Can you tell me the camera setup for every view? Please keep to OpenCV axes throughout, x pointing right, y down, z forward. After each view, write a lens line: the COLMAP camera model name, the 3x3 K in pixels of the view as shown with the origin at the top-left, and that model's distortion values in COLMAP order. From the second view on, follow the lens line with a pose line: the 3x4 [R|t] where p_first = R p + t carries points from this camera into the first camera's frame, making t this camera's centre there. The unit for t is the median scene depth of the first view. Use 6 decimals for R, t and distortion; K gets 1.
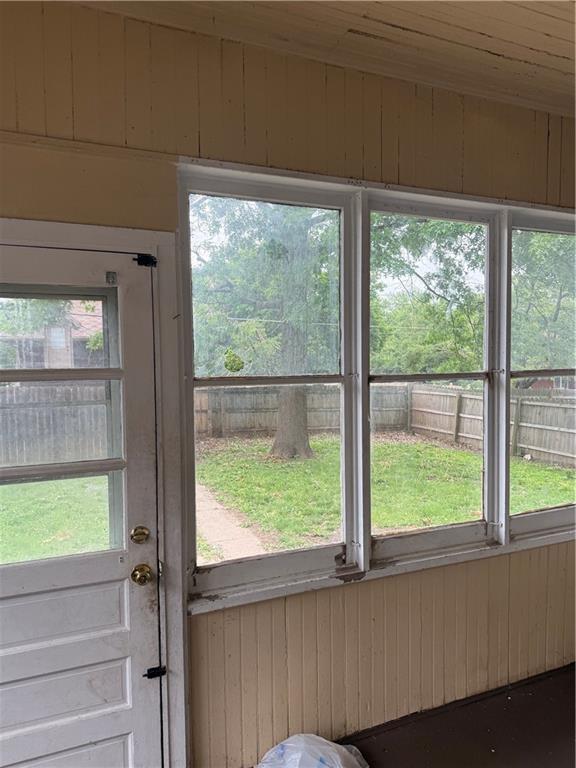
lens RADIAL K [[549.5, 0, 289.6], [0, 549.5, 387.1], [0, 0, 1]] dist [0.067832, -0.053292]
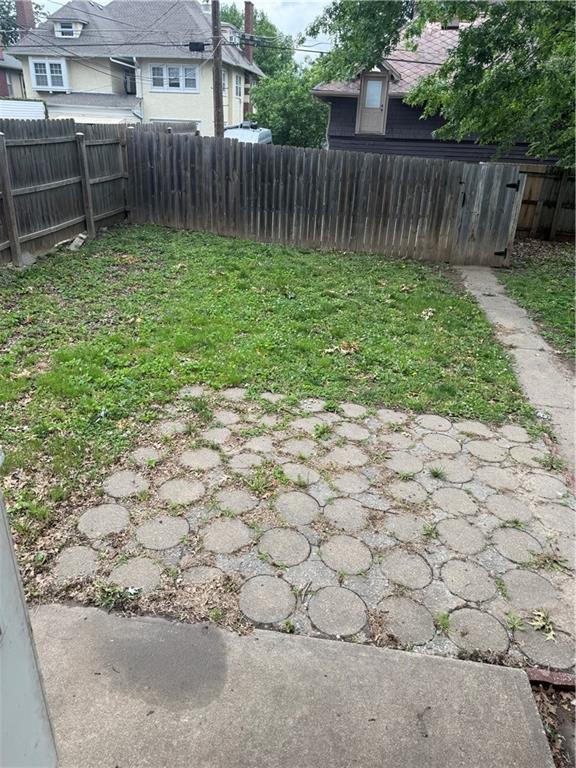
lens RADIAL K [[549.5, 0, 289.6], [0, 549.5, 387.1], [0, 0, 1]] dist [0.067832, -0.053292]
pose [[0.864289, 0.262594, -0.429010, -0.056730], [-0.083586, 0.916031, 0.392301, 0.003247], [0.496002, -0.303202, 0.813665, 0.135850]]
